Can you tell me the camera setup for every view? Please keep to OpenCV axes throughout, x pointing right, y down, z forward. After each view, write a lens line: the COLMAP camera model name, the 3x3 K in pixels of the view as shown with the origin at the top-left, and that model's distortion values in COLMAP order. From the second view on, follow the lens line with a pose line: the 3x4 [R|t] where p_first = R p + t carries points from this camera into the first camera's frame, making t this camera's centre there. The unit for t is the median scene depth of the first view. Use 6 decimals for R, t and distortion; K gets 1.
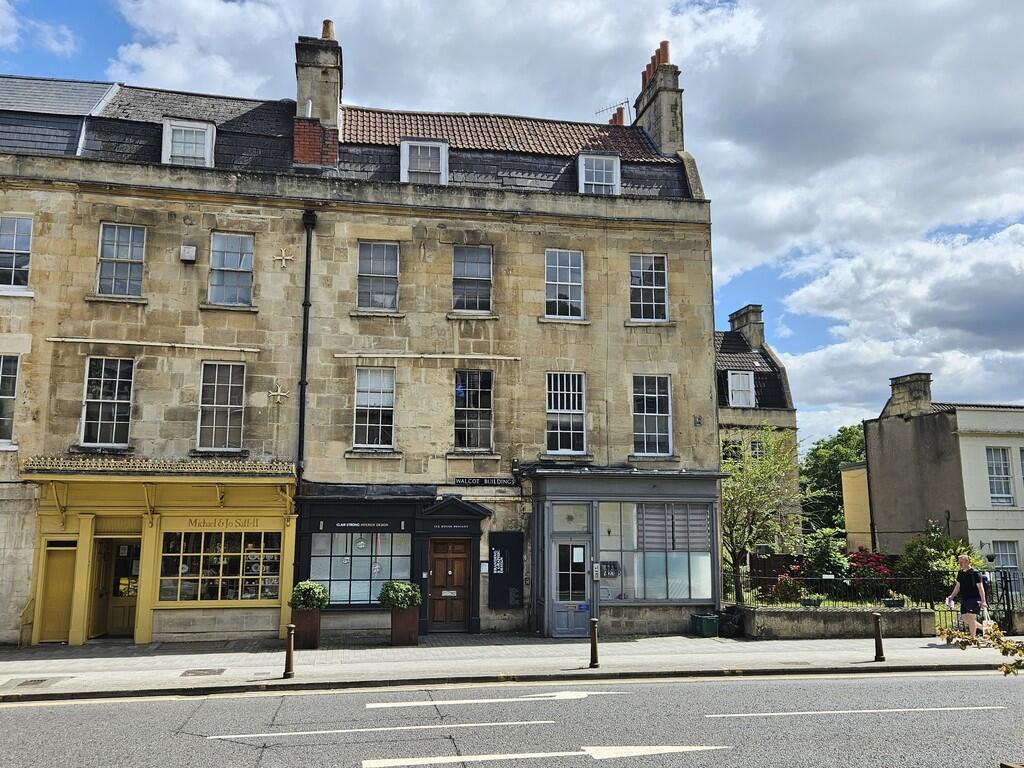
lens RADIAL K [[896.2, 0, 512.0], [0, 896.2, 384.0], [0, 0, 1]] dist [0.054130, -0.005690]
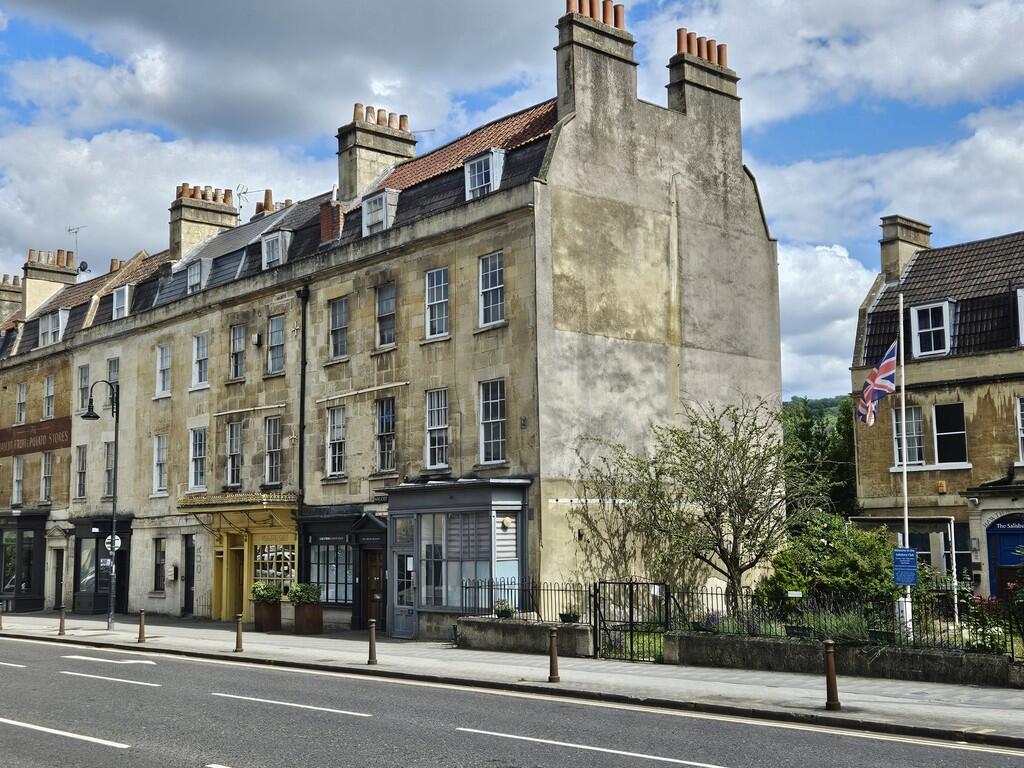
lens RADIAL K [[1239.8, 0, 512.0], [0, 1239.8, 384.0], [0, 0, 1]] dist [0.054652, -0.003606]
pose [[0.523938, -0.116760, -0.843716, 1.345112], [0.154009, 0.987219, -0.040982, 0.054064], [0.837717, -0.108468, 0.535223, 0.310614]]
